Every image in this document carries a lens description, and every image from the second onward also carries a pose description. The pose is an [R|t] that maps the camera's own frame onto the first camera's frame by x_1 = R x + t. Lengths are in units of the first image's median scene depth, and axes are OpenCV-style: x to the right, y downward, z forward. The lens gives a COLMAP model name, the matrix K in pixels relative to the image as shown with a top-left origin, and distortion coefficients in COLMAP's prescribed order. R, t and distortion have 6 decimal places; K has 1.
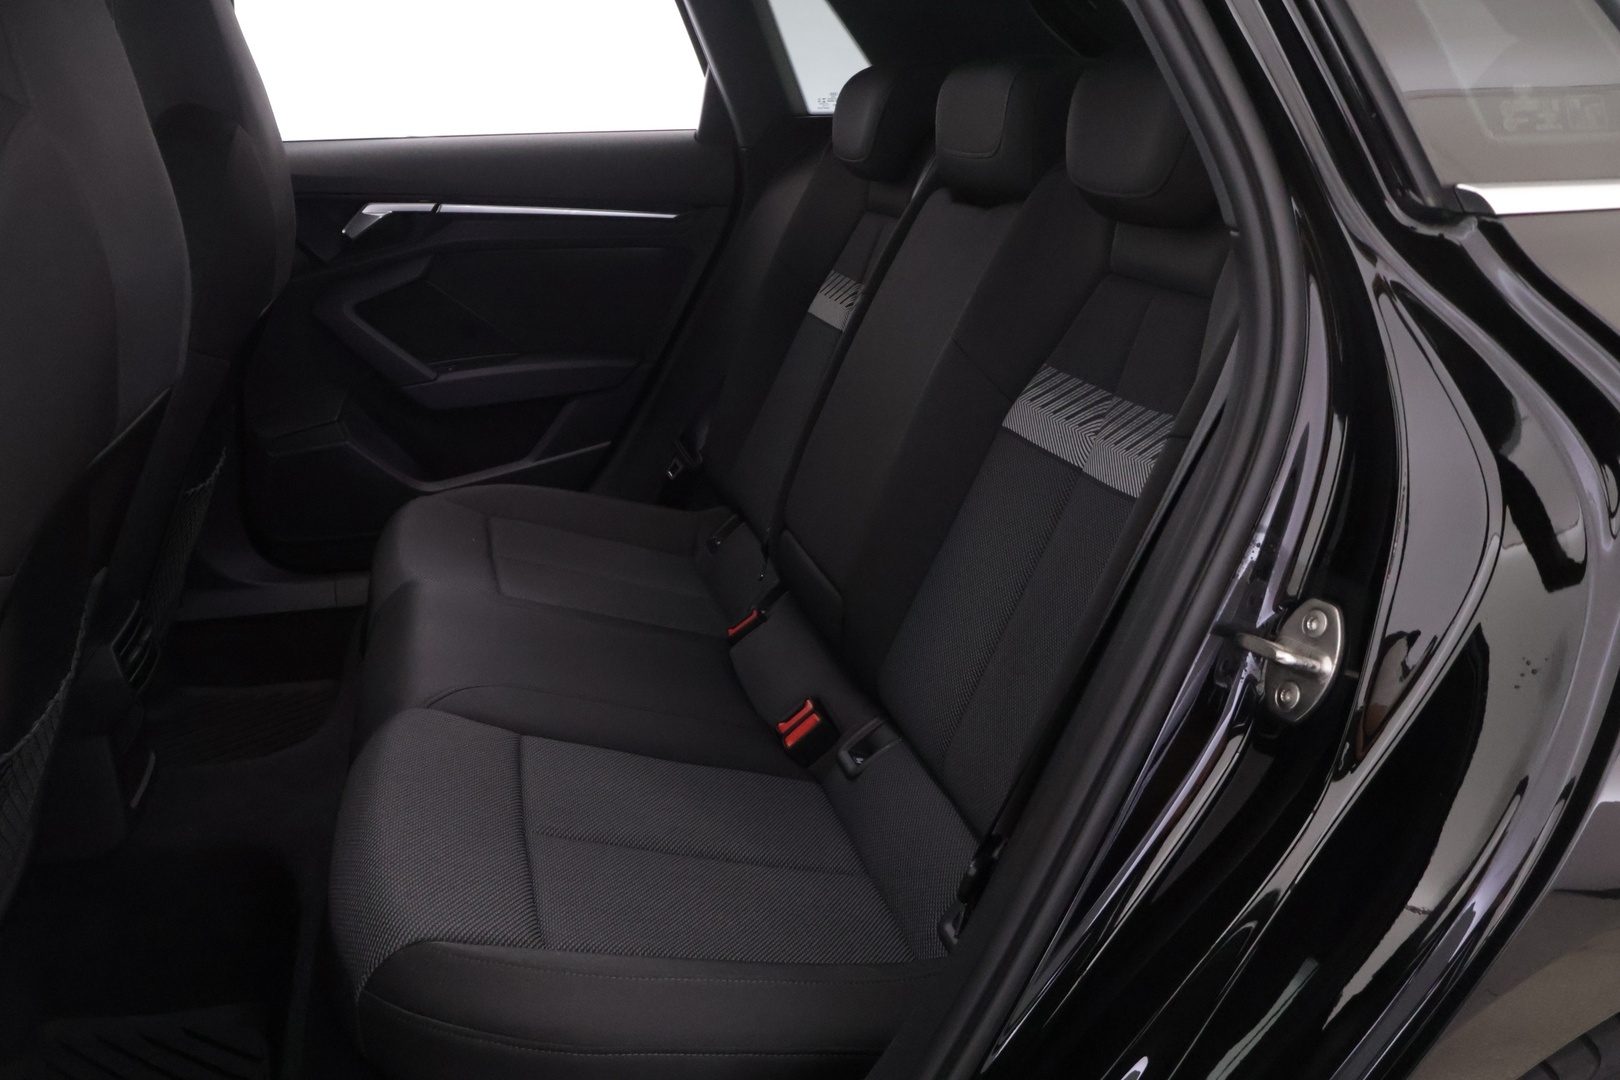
lens RADIAL K [[1338.2, 0, 818.2], [0, 1338.2, 538.5], [0, 0, 1]] dist [-0.005940, 0.003567]
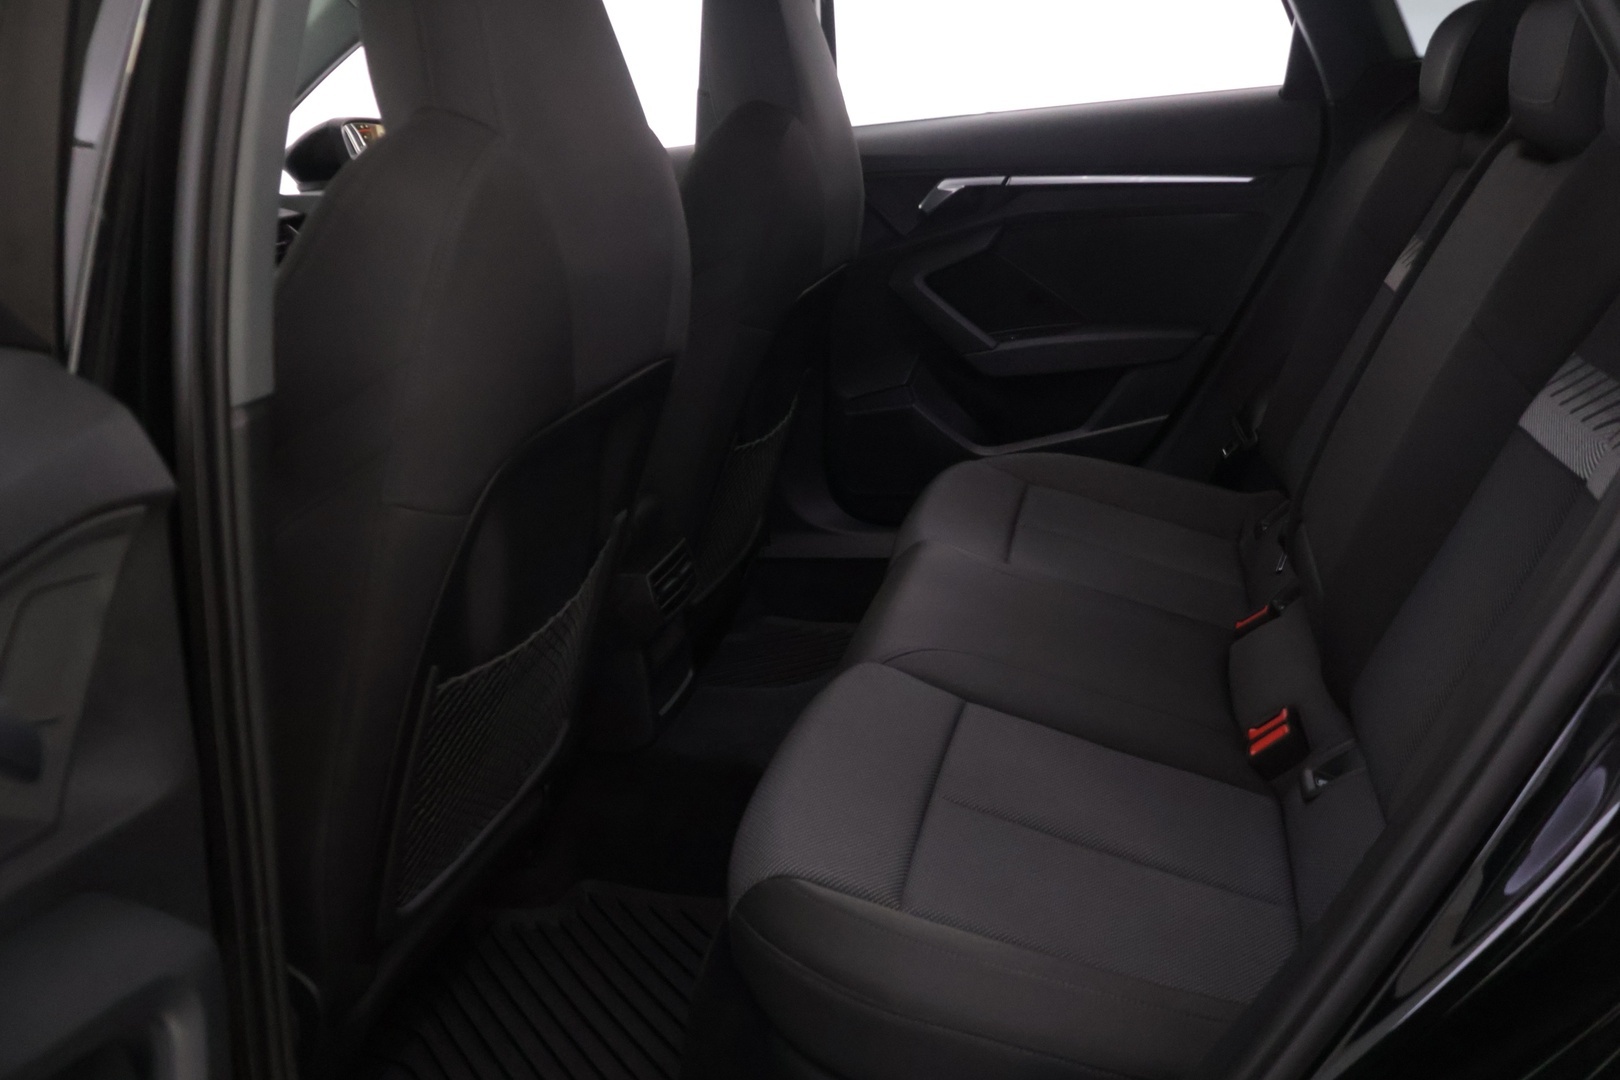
lens RADIAL K [[1338.2, 0, 809.0], [0, 1338.2, 537.8], [0, 0, 1]] dist [-0.005940, 0.003567]
pose [[0.877085, 0.087143, -0.472364, 0.102758], [-0.073563, 0.996174, 0.047185, -0.012896], [0.474668, -0.006637, 0.880140, 0.024942]]
